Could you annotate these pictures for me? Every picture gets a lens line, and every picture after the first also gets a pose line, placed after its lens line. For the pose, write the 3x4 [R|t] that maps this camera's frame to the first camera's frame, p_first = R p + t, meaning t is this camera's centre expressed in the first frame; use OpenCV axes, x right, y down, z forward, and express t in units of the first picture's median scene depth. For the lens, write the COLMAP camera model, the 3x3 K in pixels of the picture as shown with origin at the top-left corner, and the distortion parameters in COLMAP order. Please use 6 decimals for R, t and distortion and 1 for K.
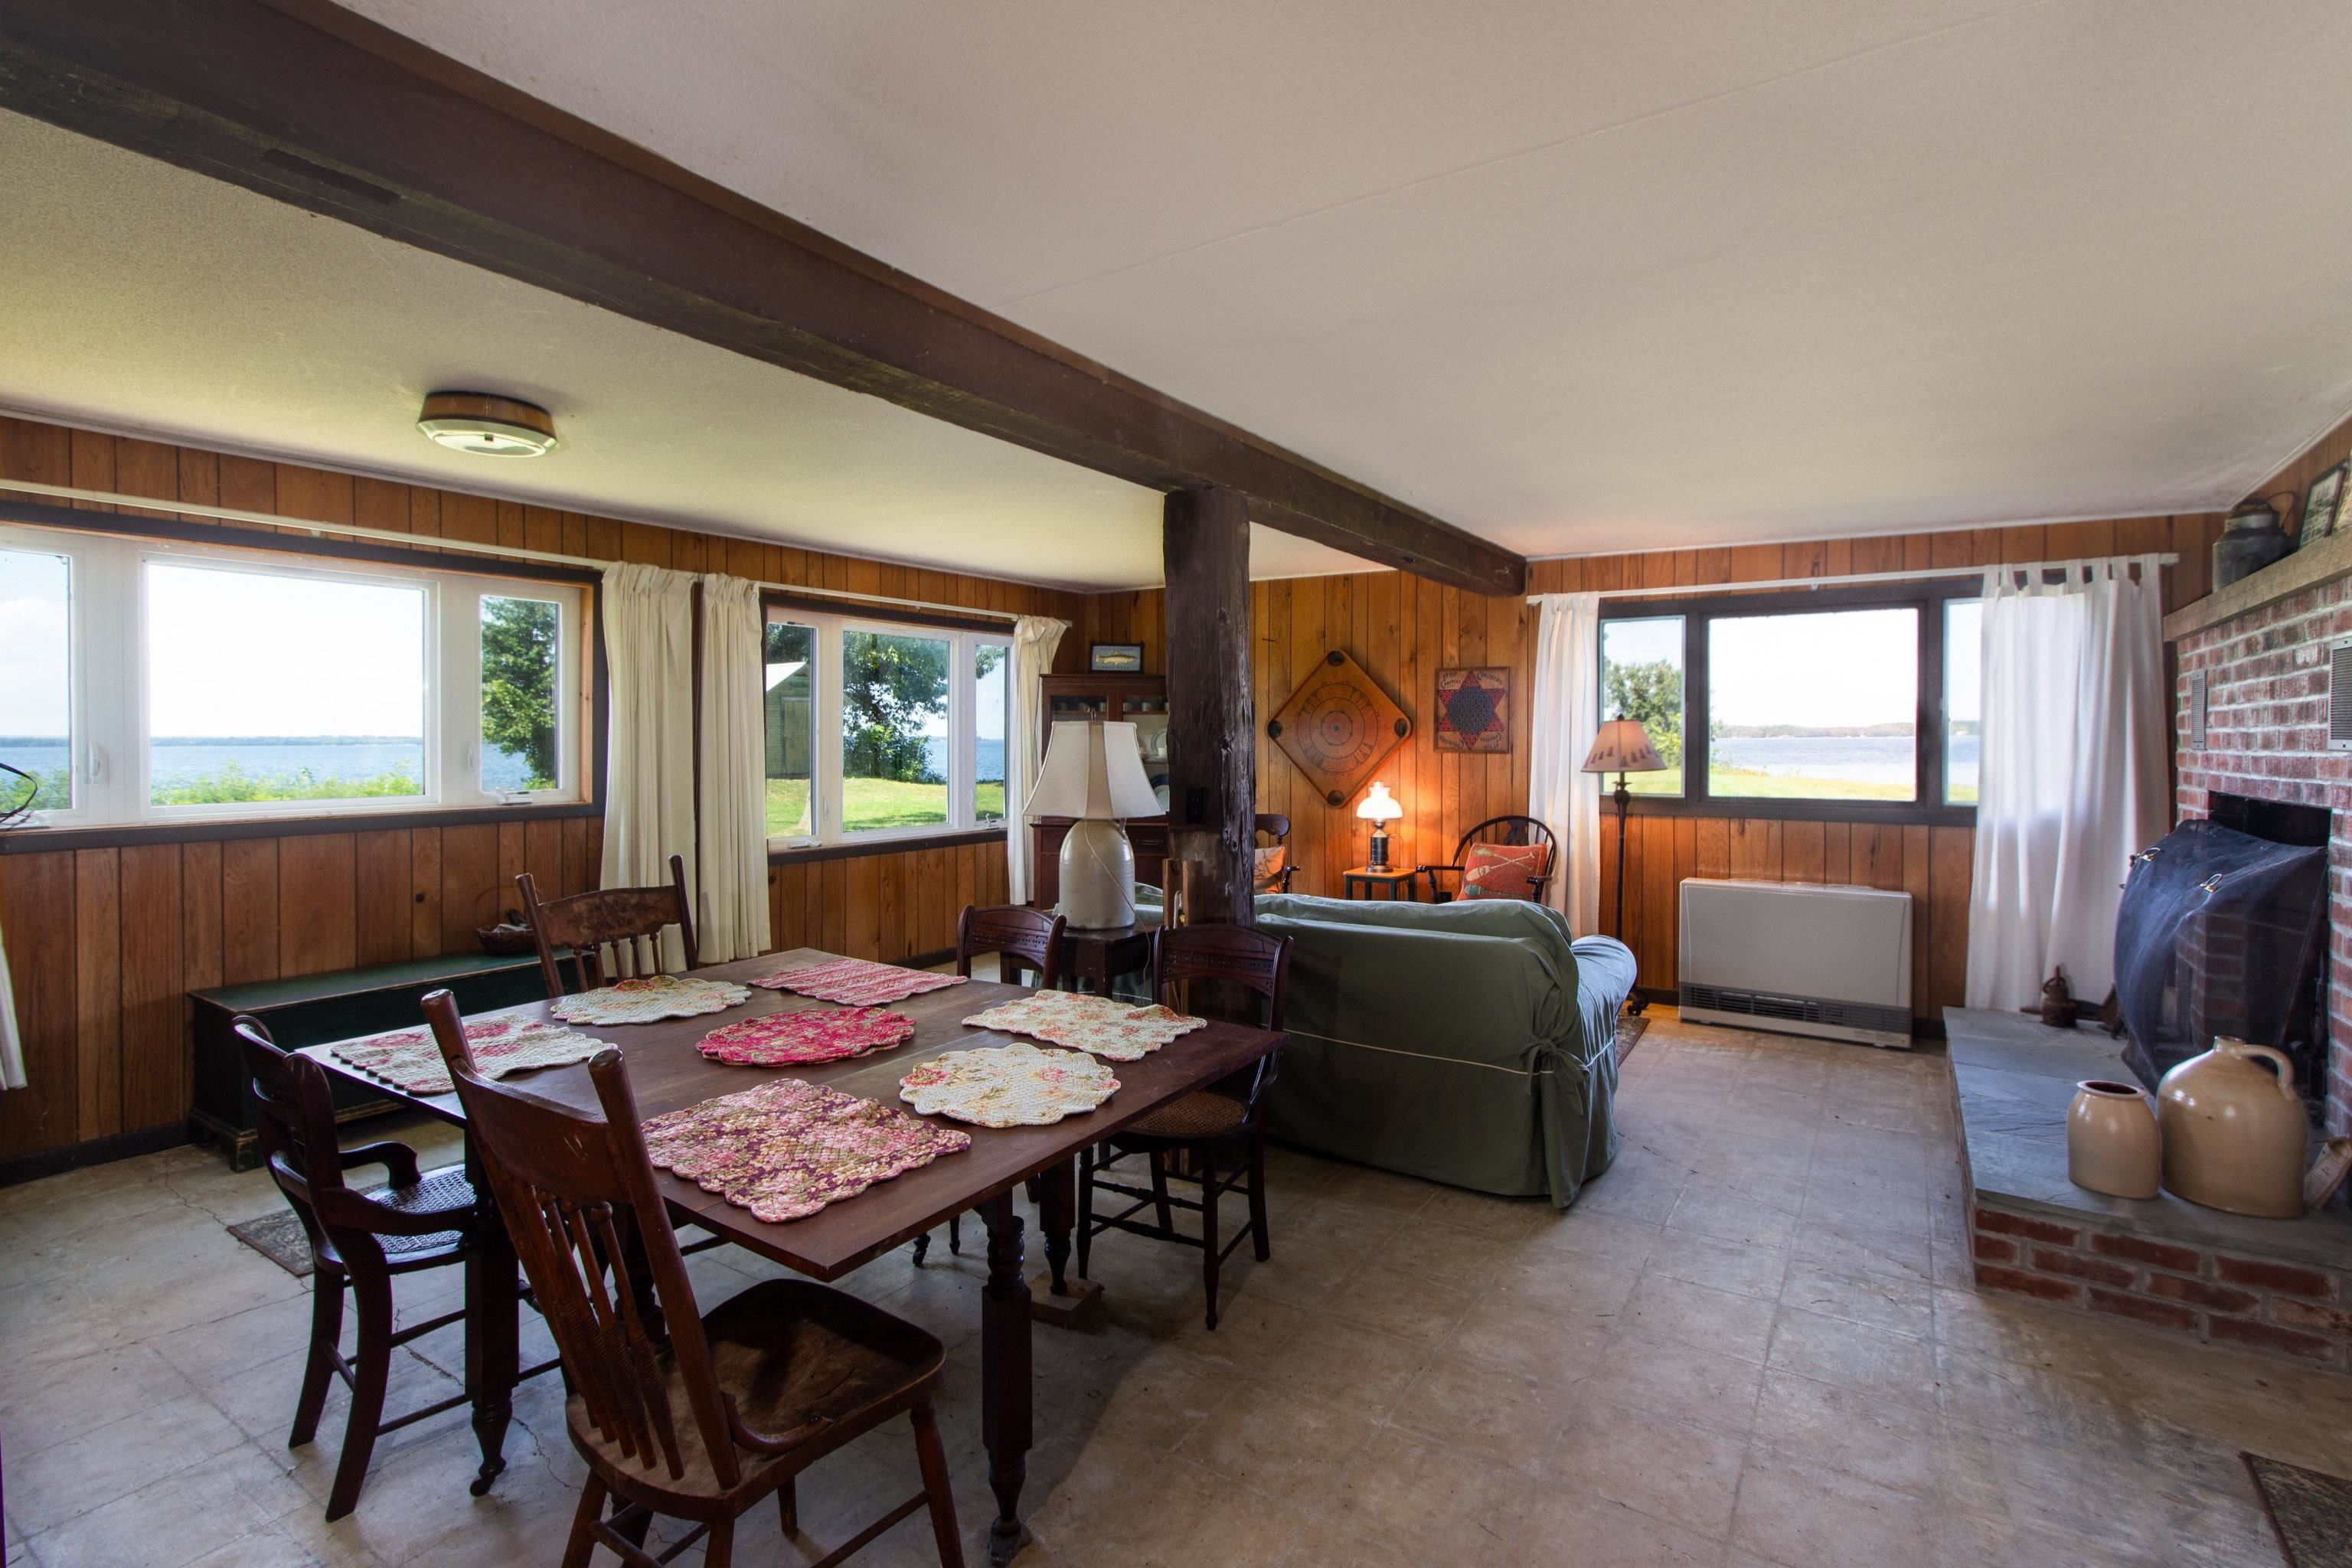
lens RADIAL K [[1090.7, 0, 1192.8], [0, 1090.7, 743.9], [0, 0, 1]] dist [-0.000676, 0.000878]
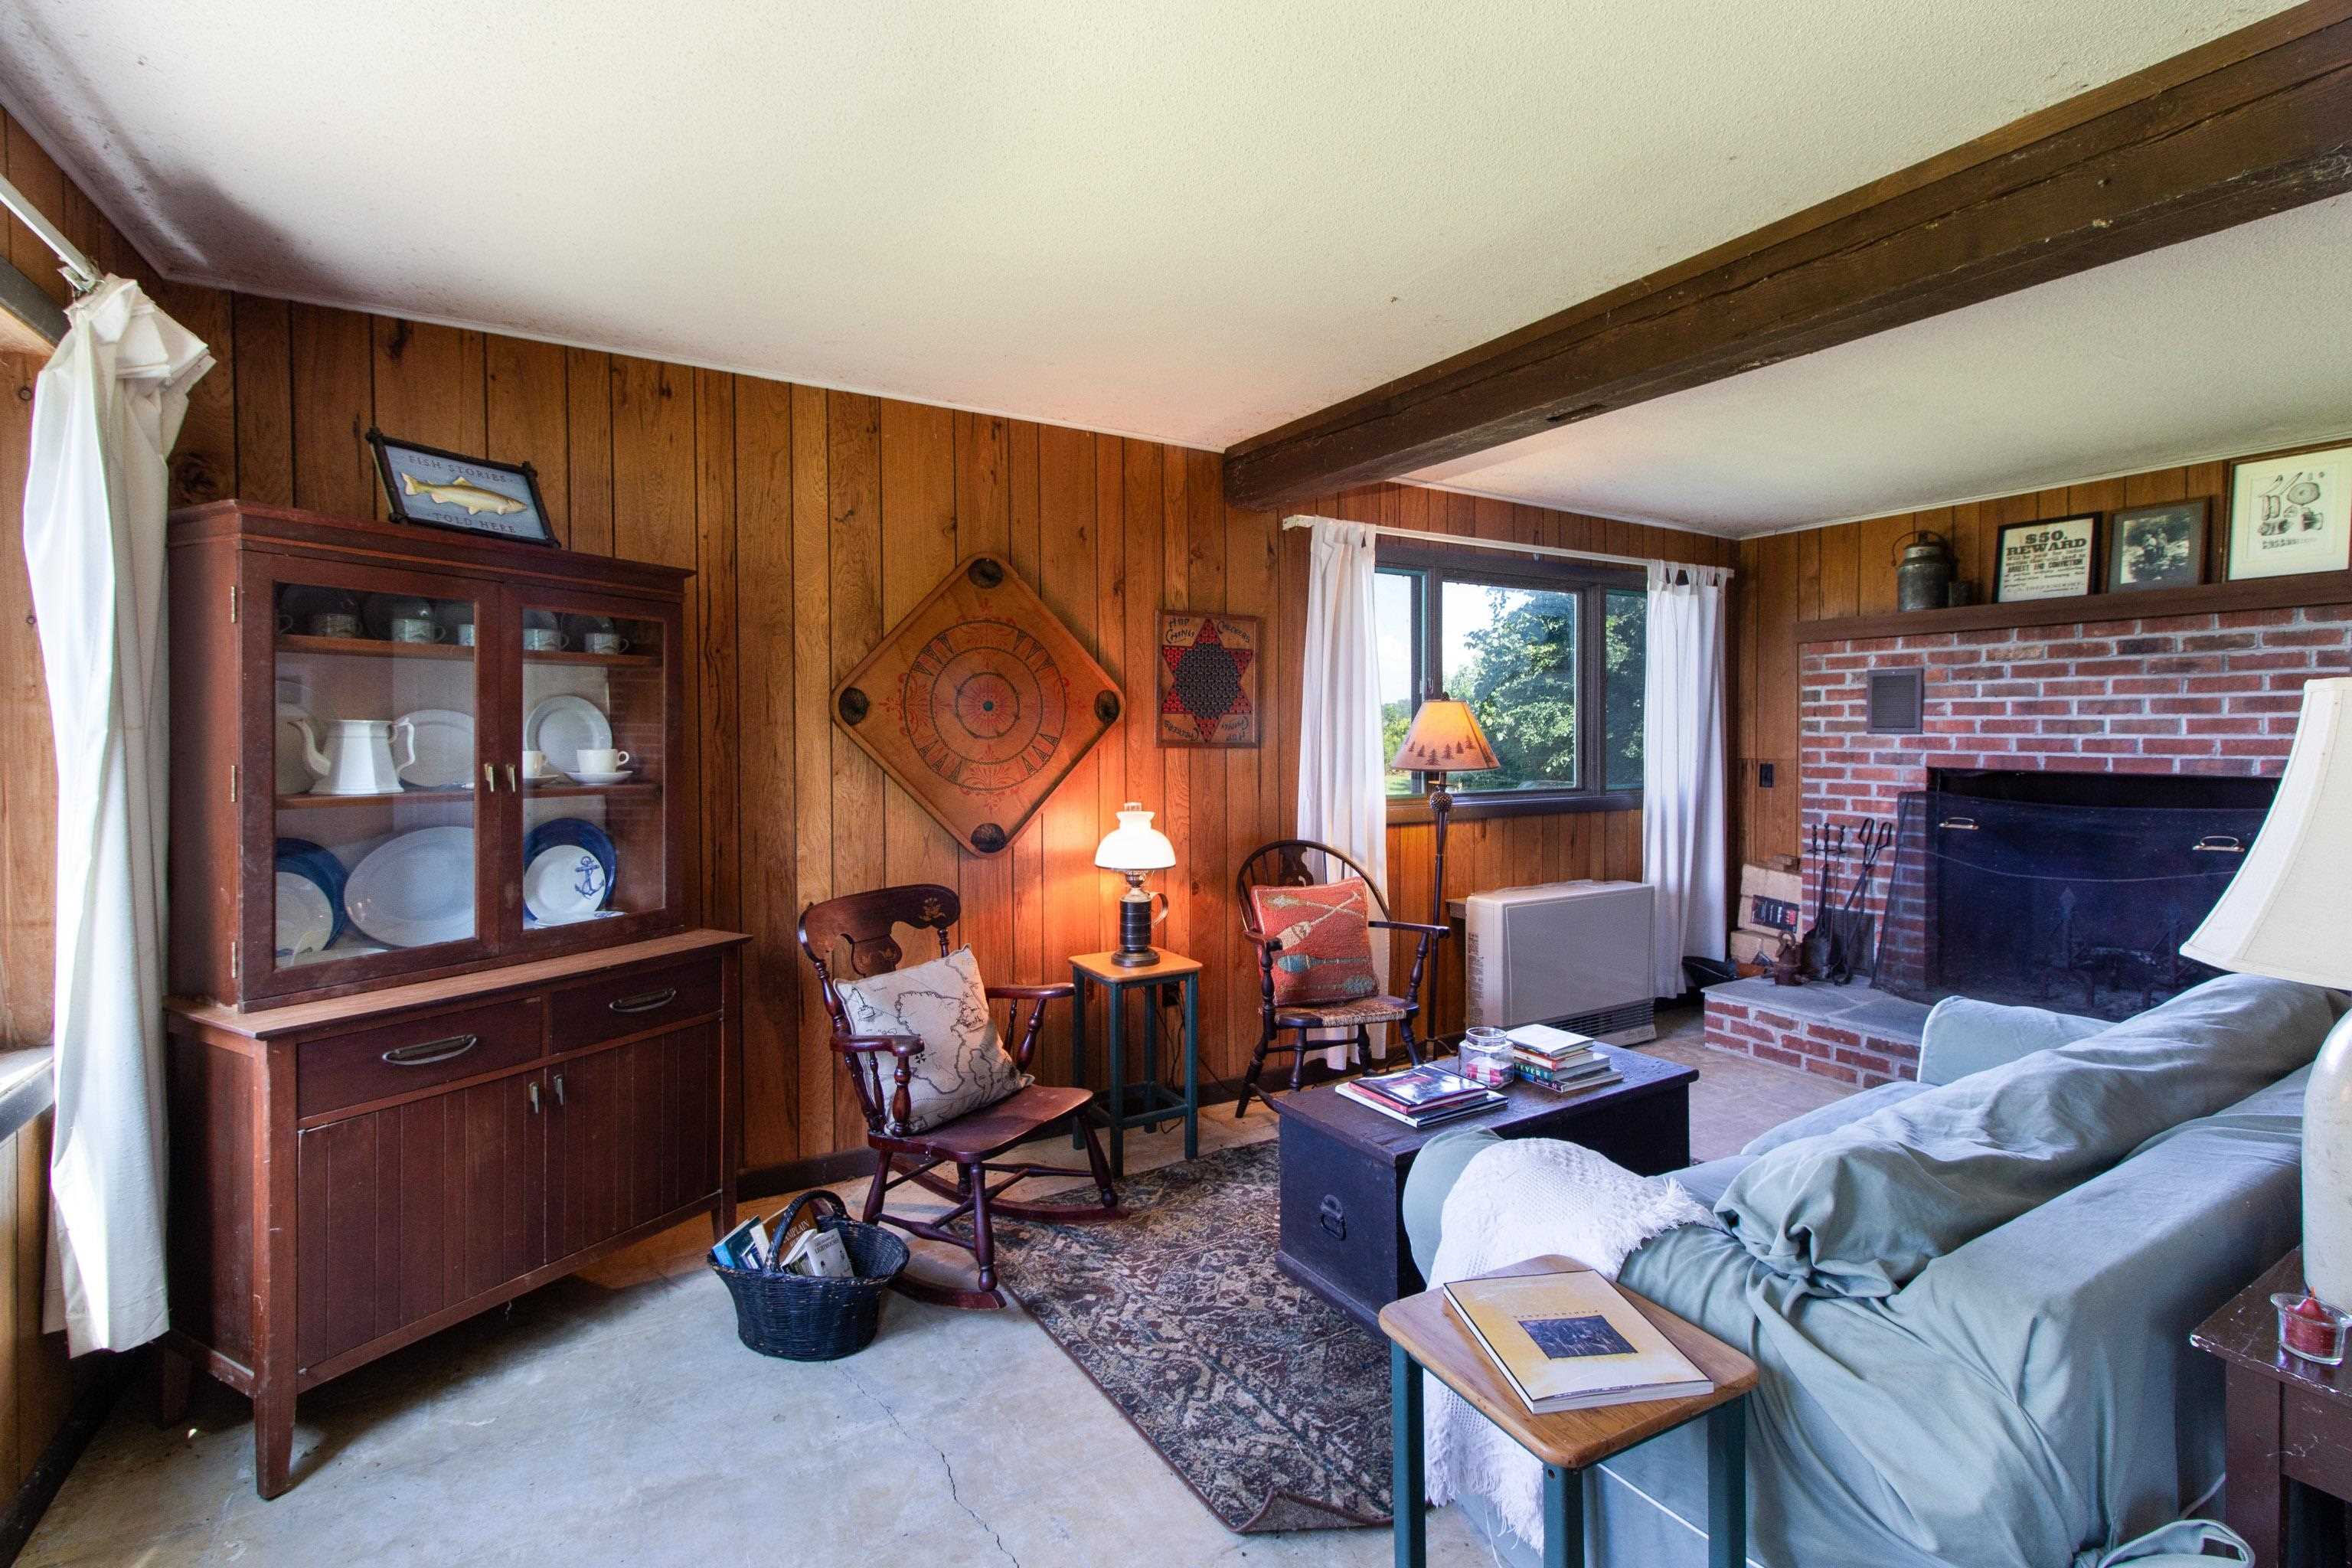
lens RADIAL K [[1090.7, 0, 1192.8], [0, 1090.7, 743.9], [0, 0, 1]] dist [-0.000676, 0.000878]
pose [[0.441558, -0.016209, 0.897086, -0.341214], [0.004968, 0.999866, 0.015621, -0.004169], [-0.897219, -0.002441, 0.441579, 0.780423]]
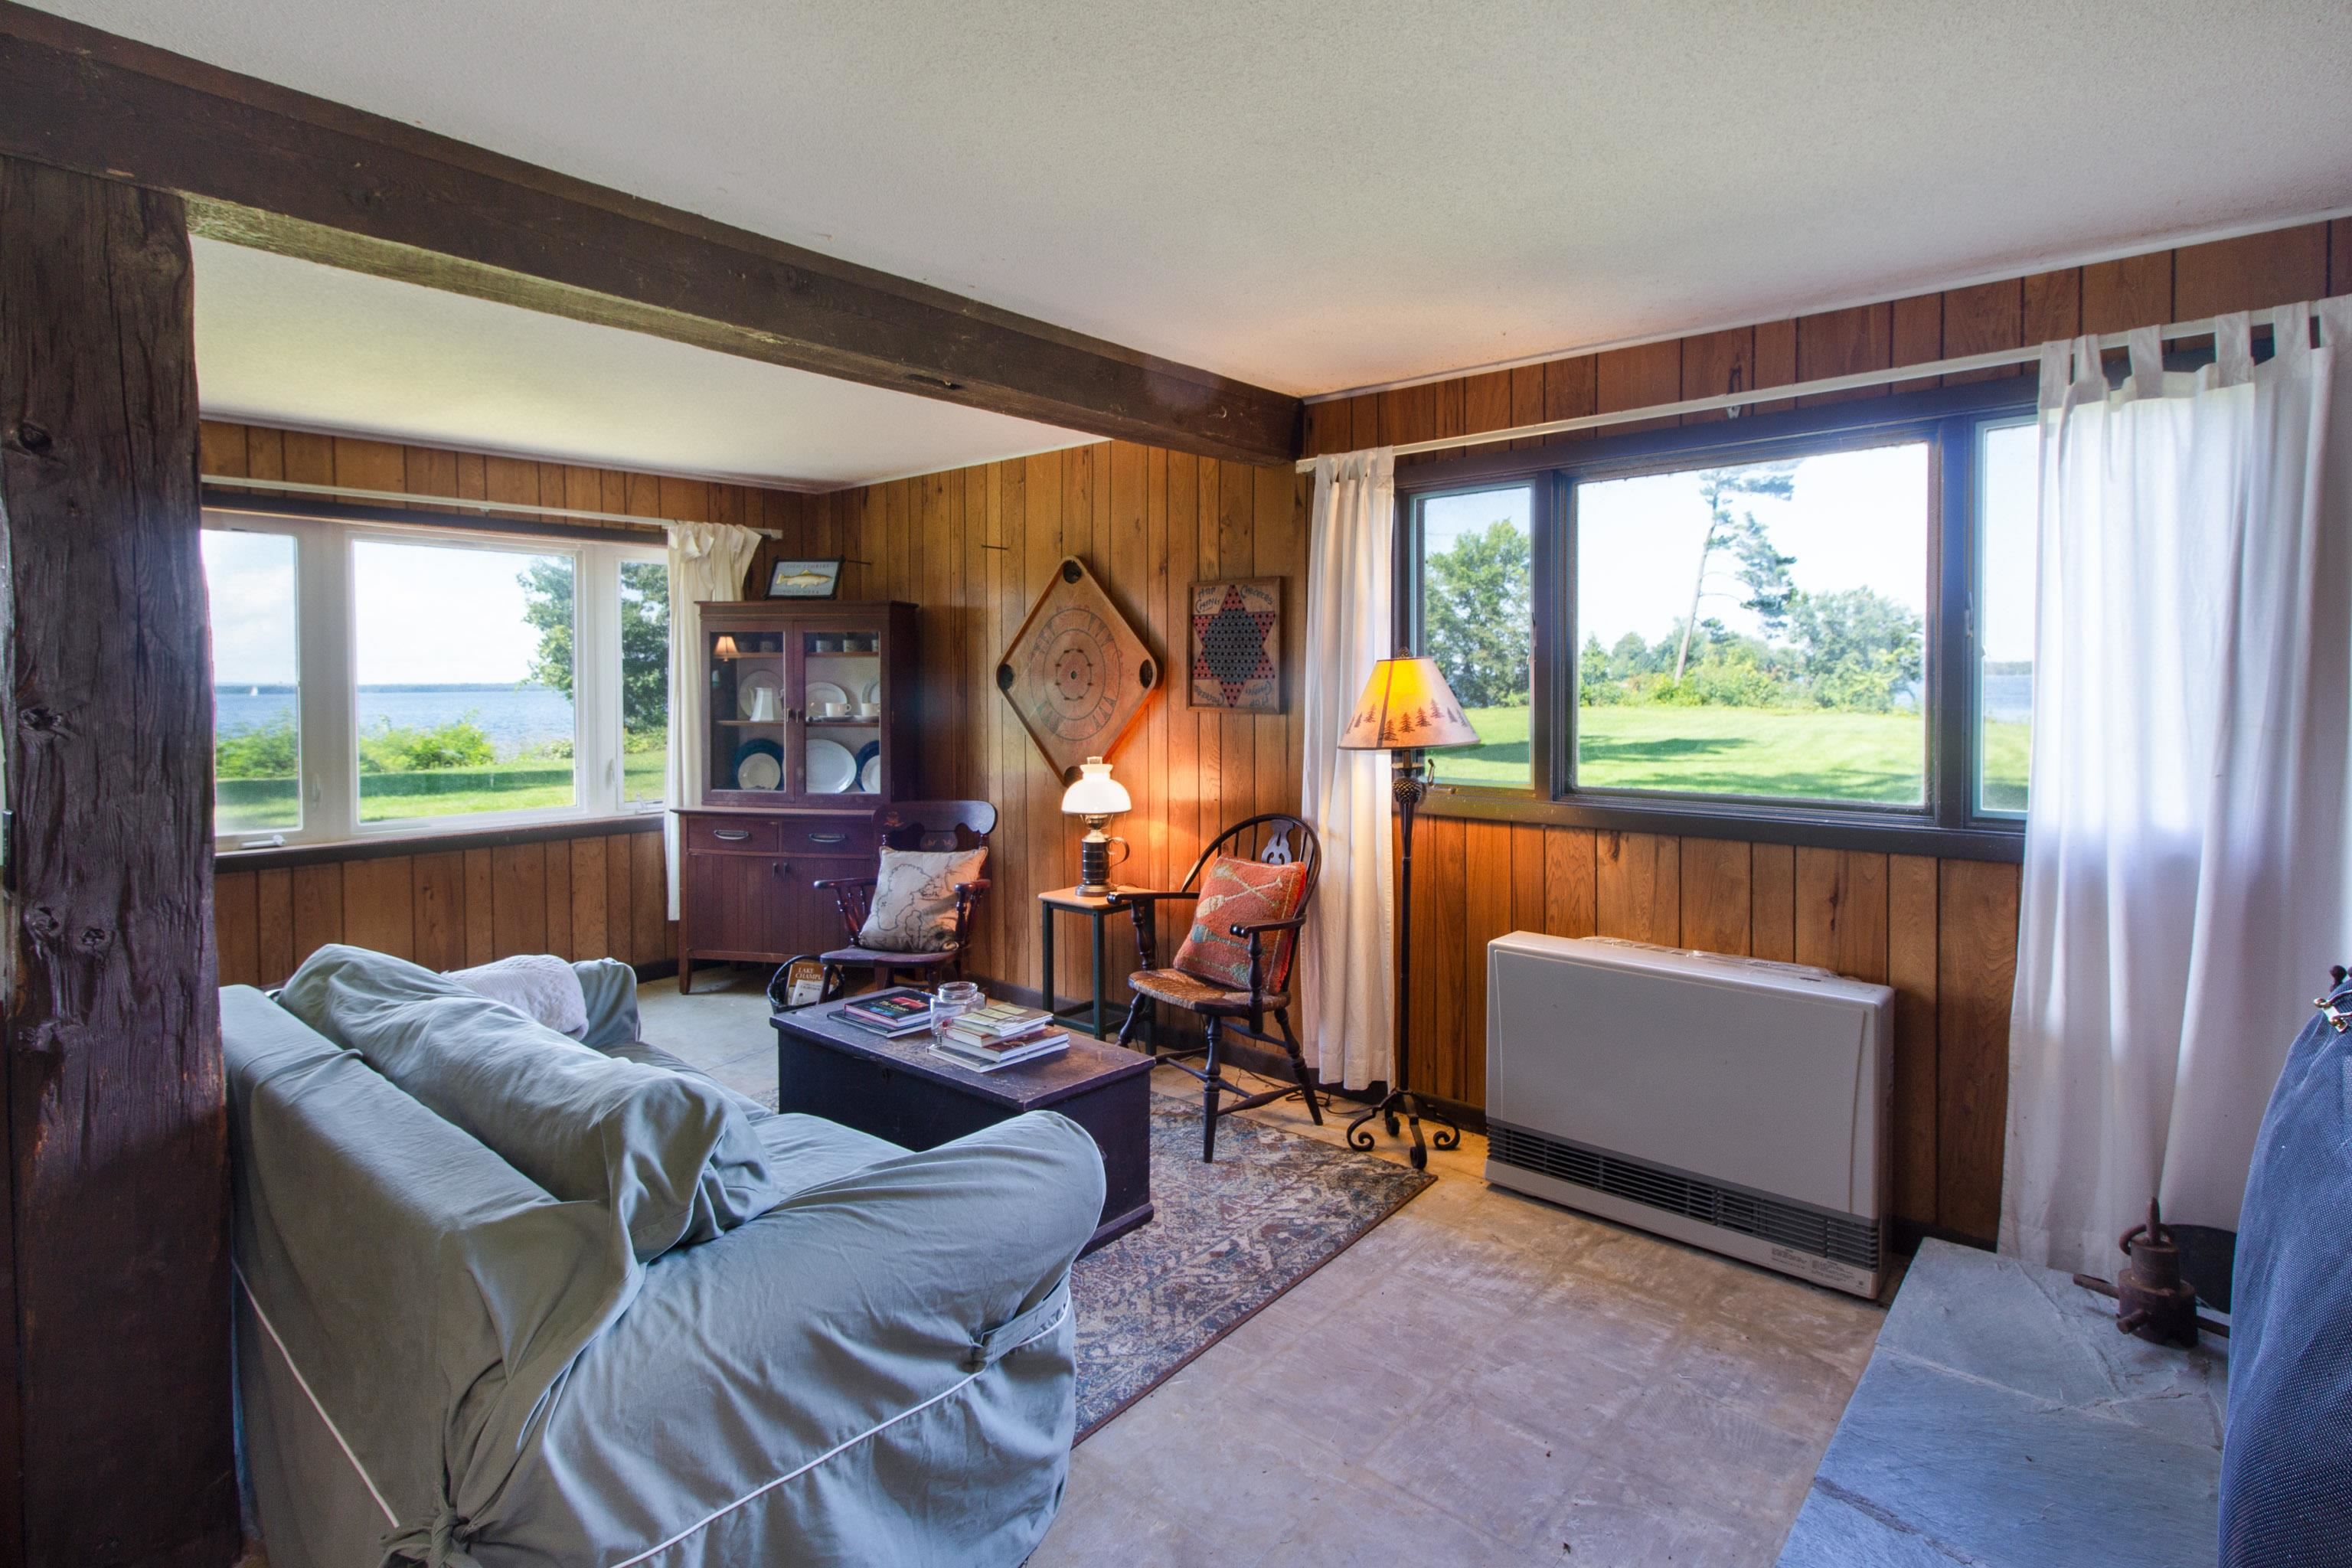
lens RADIAL K [[1151.2, 0, 1185.0], [0, 1151.2, 700.4], [0, 0, 1]] dist [0.004285, -0.000144]
pose [[0.989801, -0.003237, -0.142422, 0.346085], [0.004780, 0.999934, 0.010495, -0.006530], [0.142378, -0.011069, 0.989750, 0.351922]]
